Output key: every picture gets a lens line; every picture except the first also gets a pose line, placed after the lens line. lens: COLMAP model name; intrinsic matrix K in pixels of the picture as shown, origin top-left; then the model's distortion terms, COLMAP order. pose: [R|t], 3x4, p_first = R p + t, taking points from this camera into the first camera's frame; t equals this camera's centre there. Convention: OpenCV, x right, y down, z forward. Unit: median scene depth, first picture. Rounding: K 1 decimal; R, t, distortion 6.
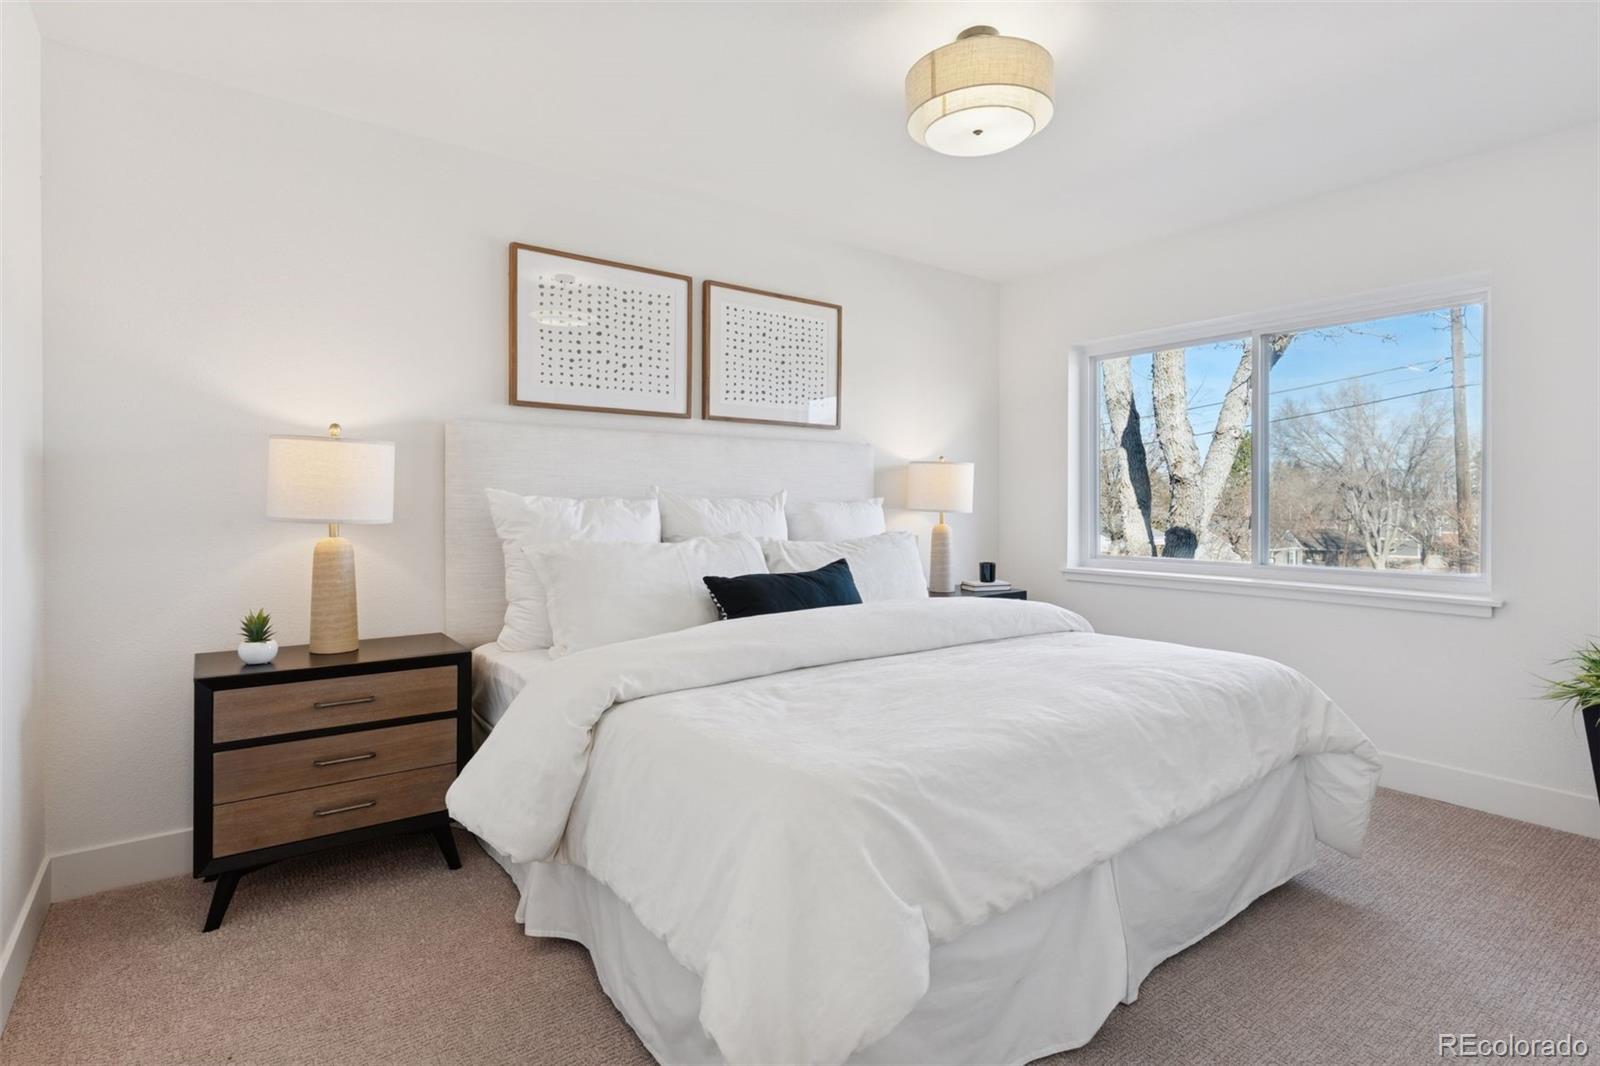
lens RADIAL K [[796.0, 0, 804.9], [0, 796.0, 512.4], [0, 0, 1]] dist [-0.000022, 0.000167]
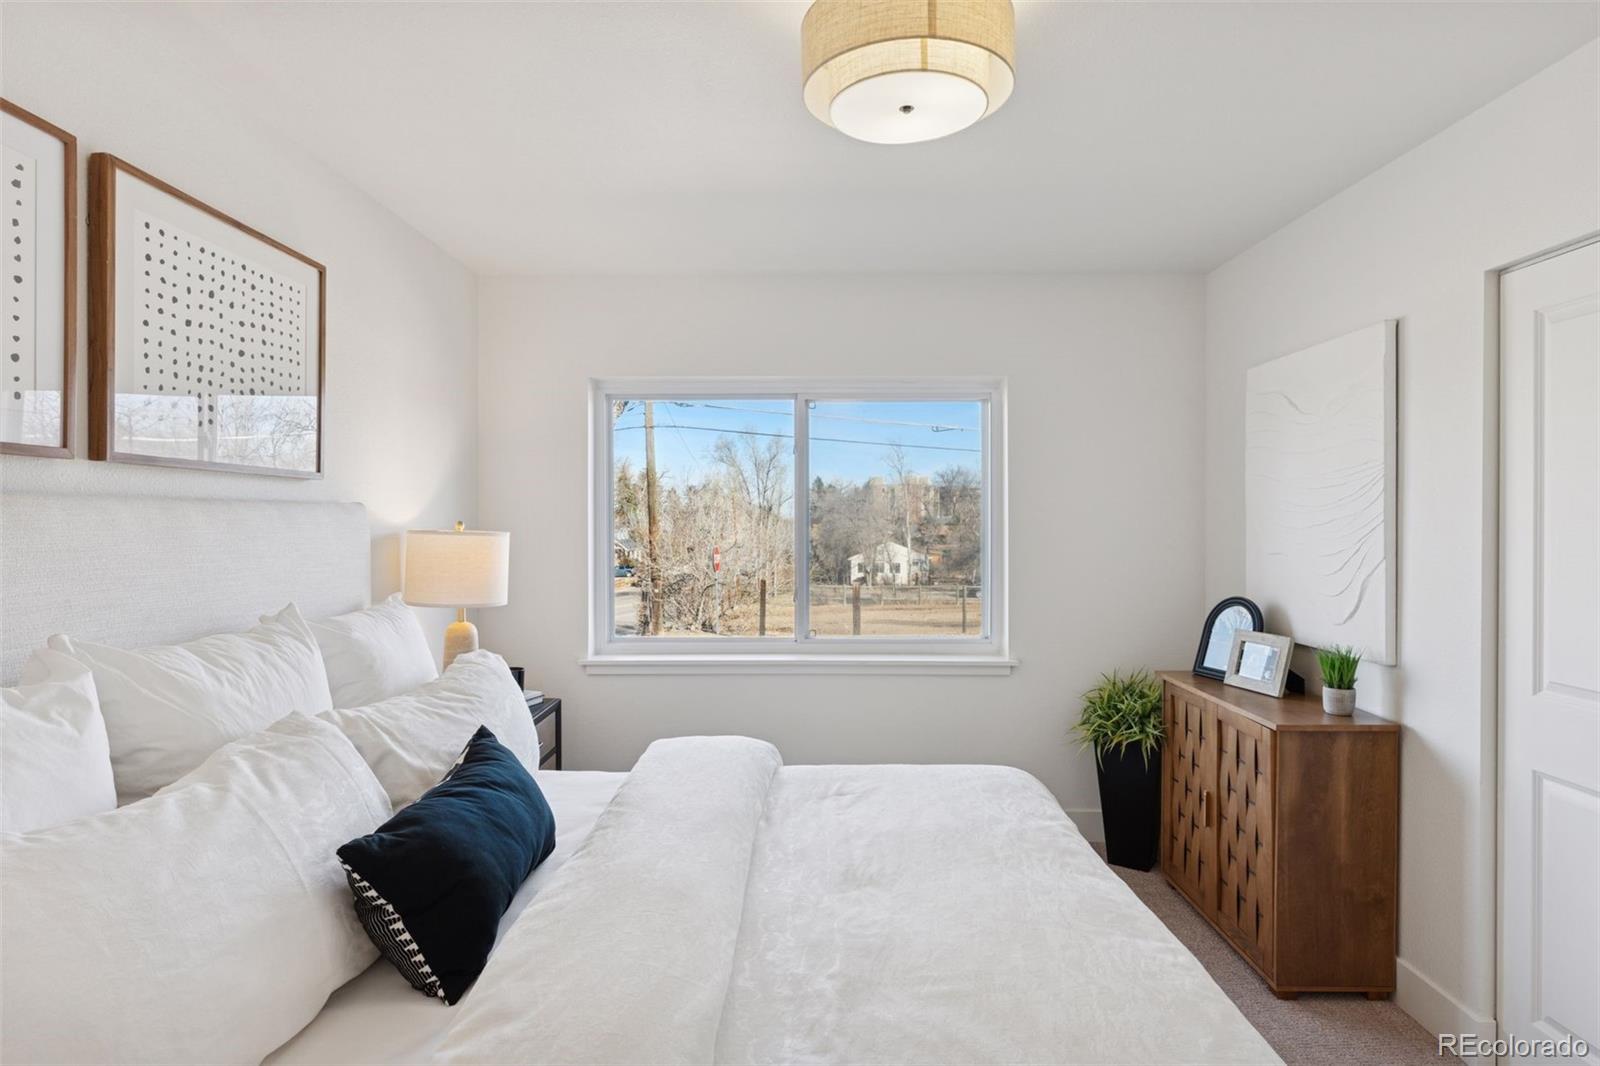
lens RADIAL K [[861.5, 0, 800.0], [0, 861.5, 533.0], [0, 0, 1]] dist [-0.003373, 0.000172]
pose [[0.613470, -0.013320, 0.789606, -0.268089], [0.011202, 0.999904, 0.008164, -0.075193], [-0.789639, 0.003837, 0.613560, 0.386833]]
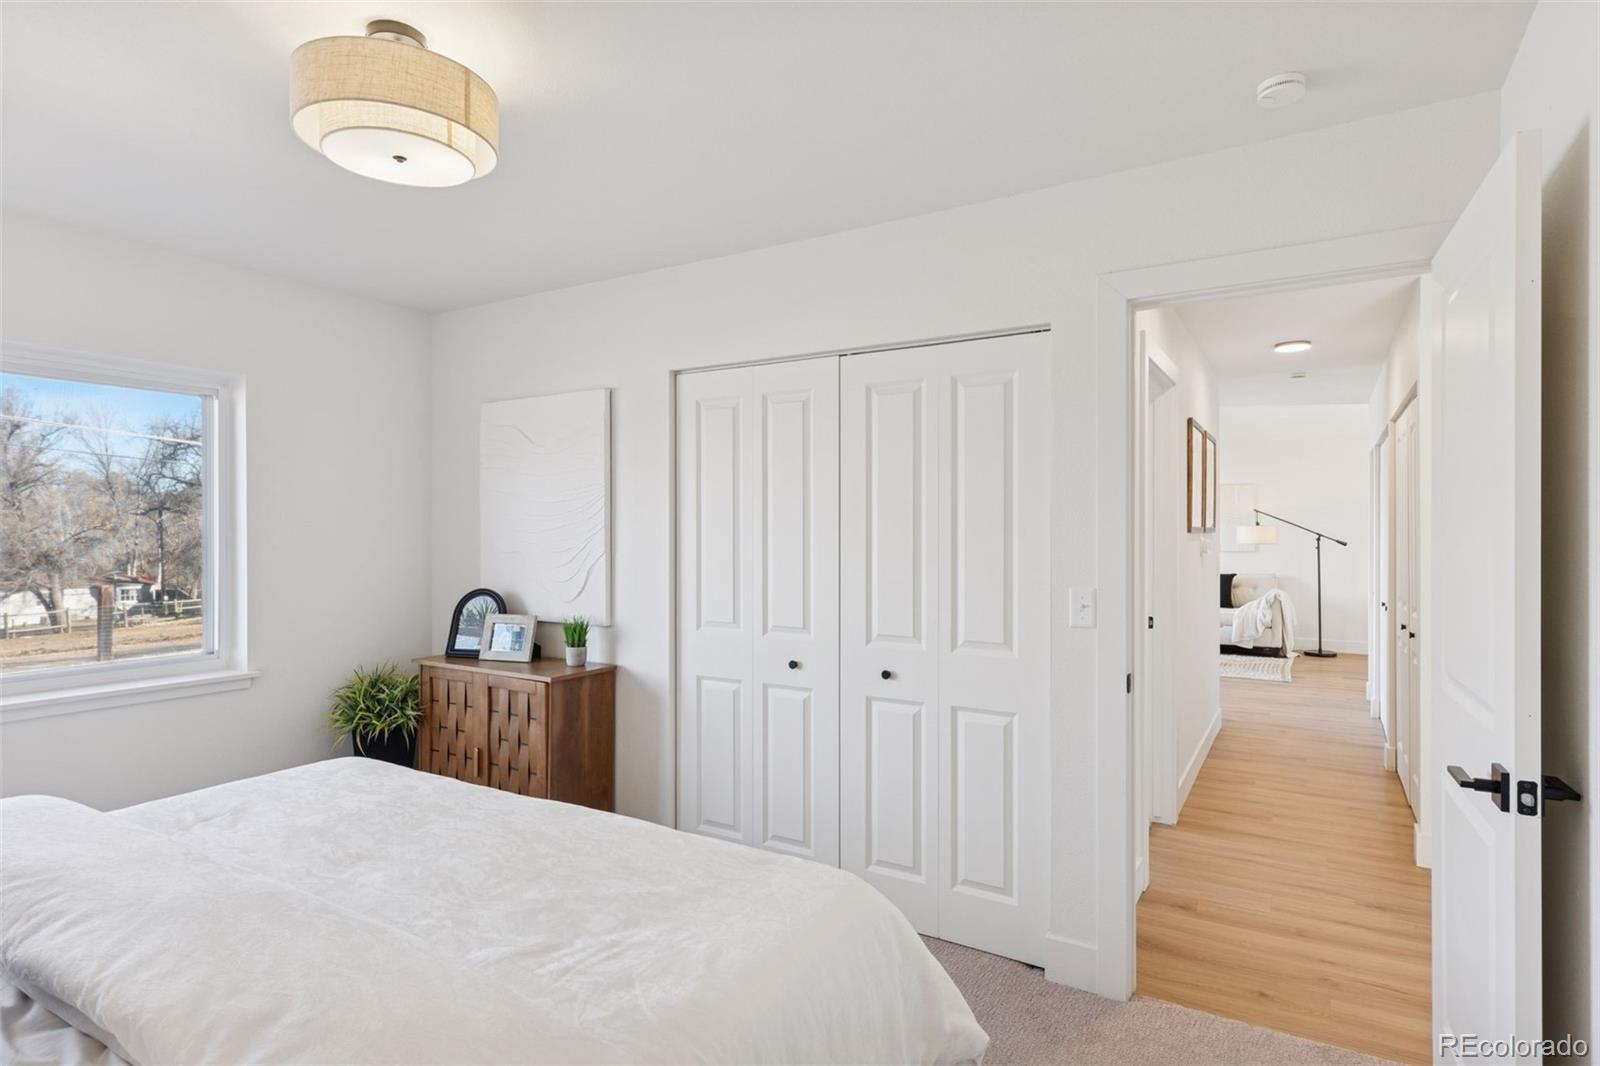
lens RADIAL K [[843.1, 0, 800.0], [0, 843.1, 533.0], [0, 0, 1]] dist [-0.000453, -0.000384]
pose [[-0.363694, -0.003355, 0.931513, -0.433166], [0.010557, 0.999914, 0.007723, -0.071563], [-0.931459, 0.012643, -0.363627, 0.587393]]
